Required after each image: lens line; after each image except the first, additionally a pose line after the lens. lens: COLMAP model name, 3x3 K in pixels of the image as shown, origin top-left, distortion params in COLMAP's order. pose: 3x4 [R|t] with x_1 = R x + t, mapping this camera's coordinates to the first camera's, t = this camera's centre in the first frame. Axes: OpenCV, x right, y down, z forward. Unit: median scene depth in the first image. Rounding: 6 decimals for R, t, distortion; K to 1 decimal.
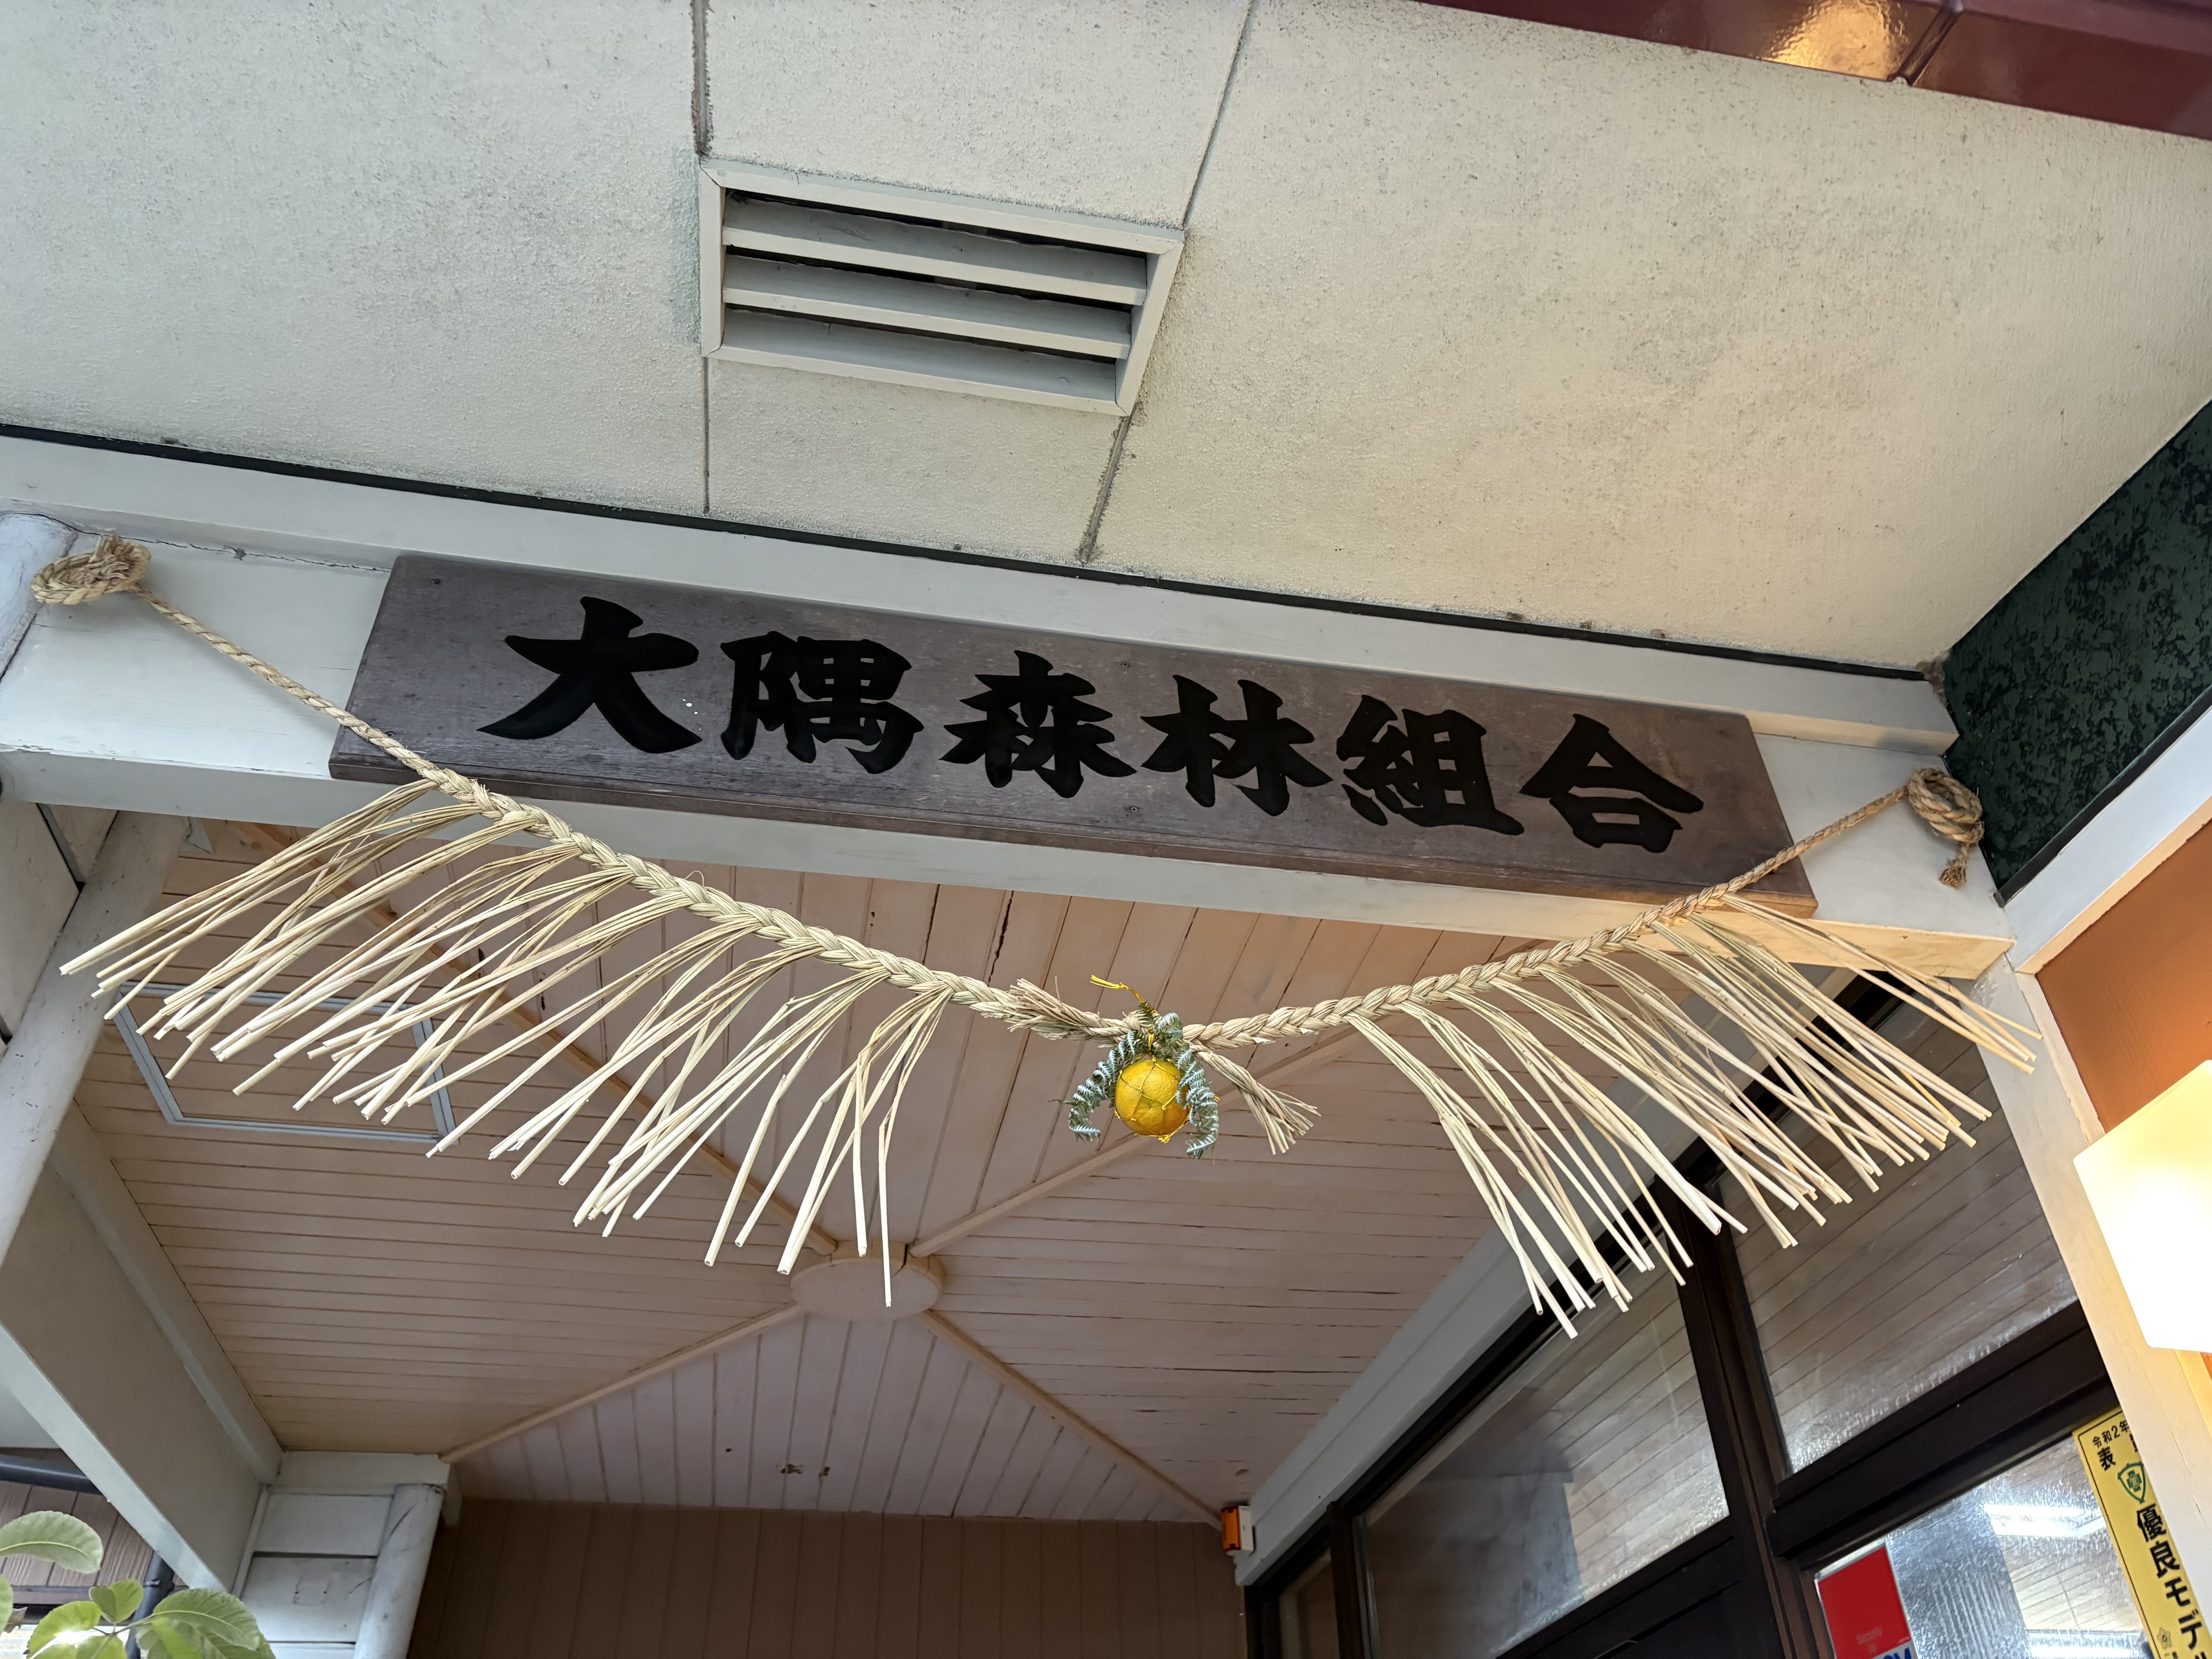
lens RADIAL K [[1652.7, 0, 1106.0], [0, 1652.7, 829.5], [0, 0, 1]] dist [0.059662, 0.001522]
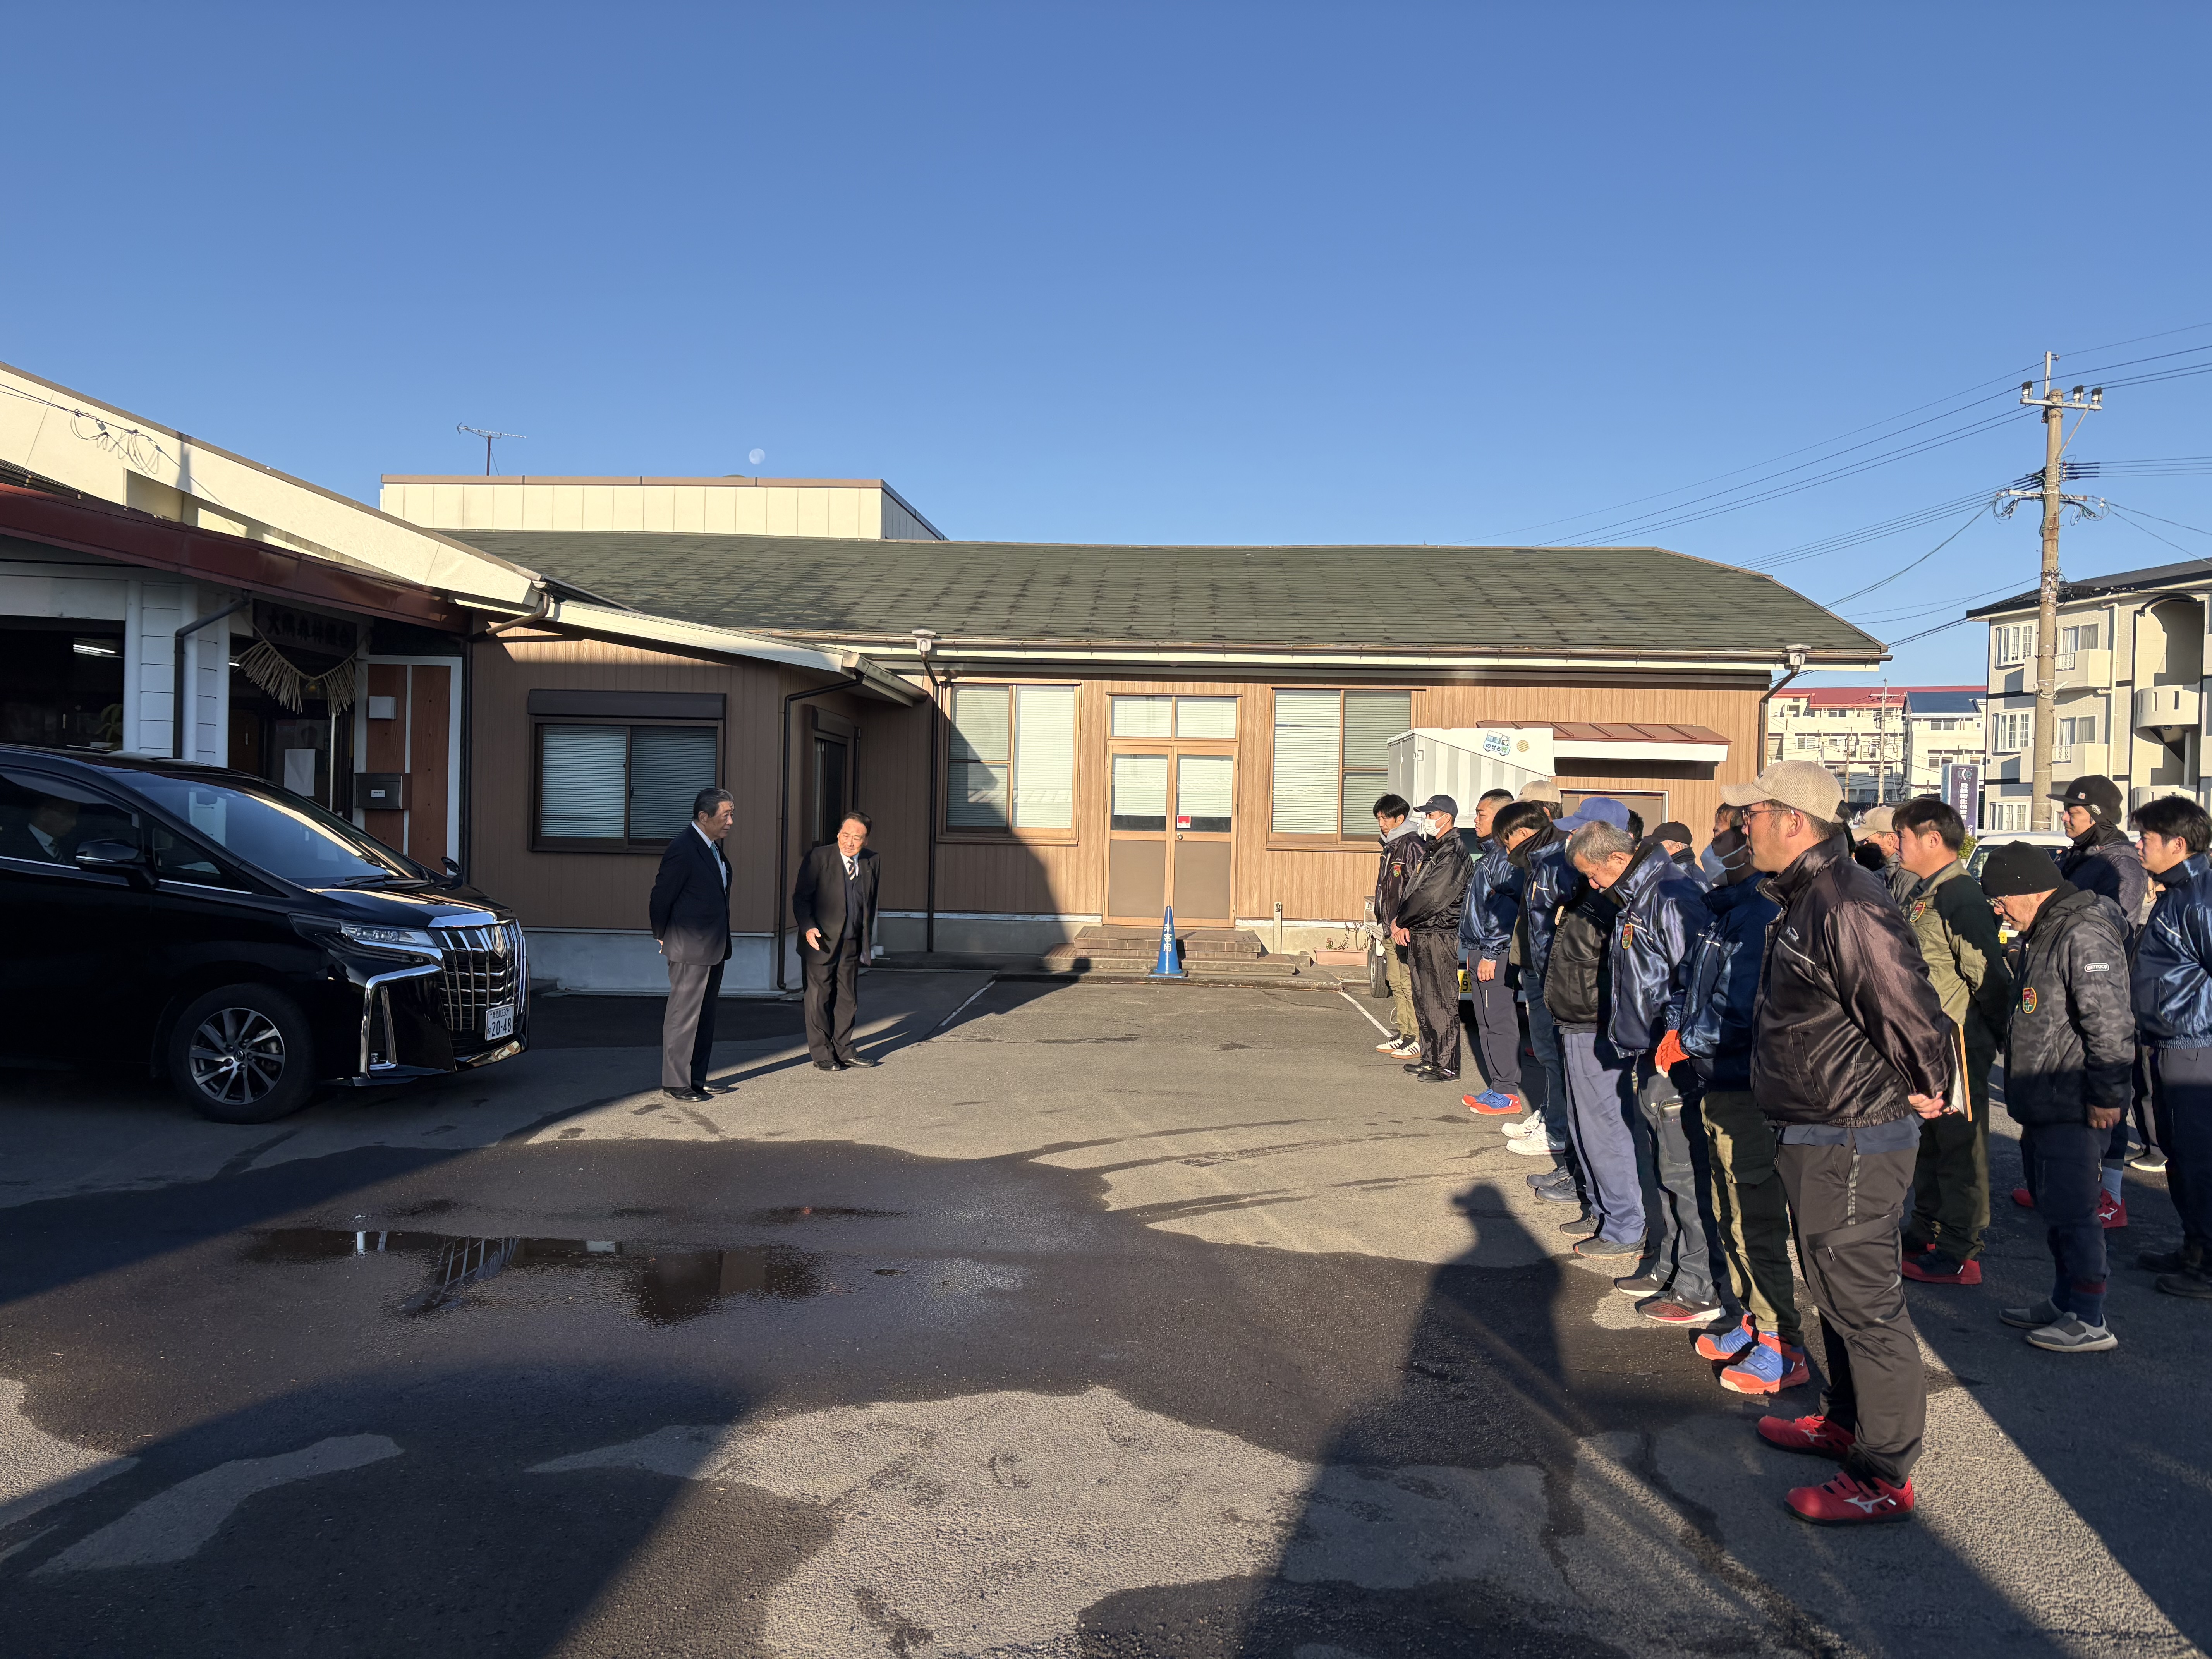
lens RADIAL K [[1652.7, 0, 1106.0], [0, 1652.7, 829.5], [0, 0, 1]] dist [0.059662, 0.001522]
pose [[0.175503, 0.011954, 0.984406, -6.582968], [-0.625585, 0.773441, 0.102139, -2.307967], [-0.760160, -0.633755, 0.143219, -3.169488]]
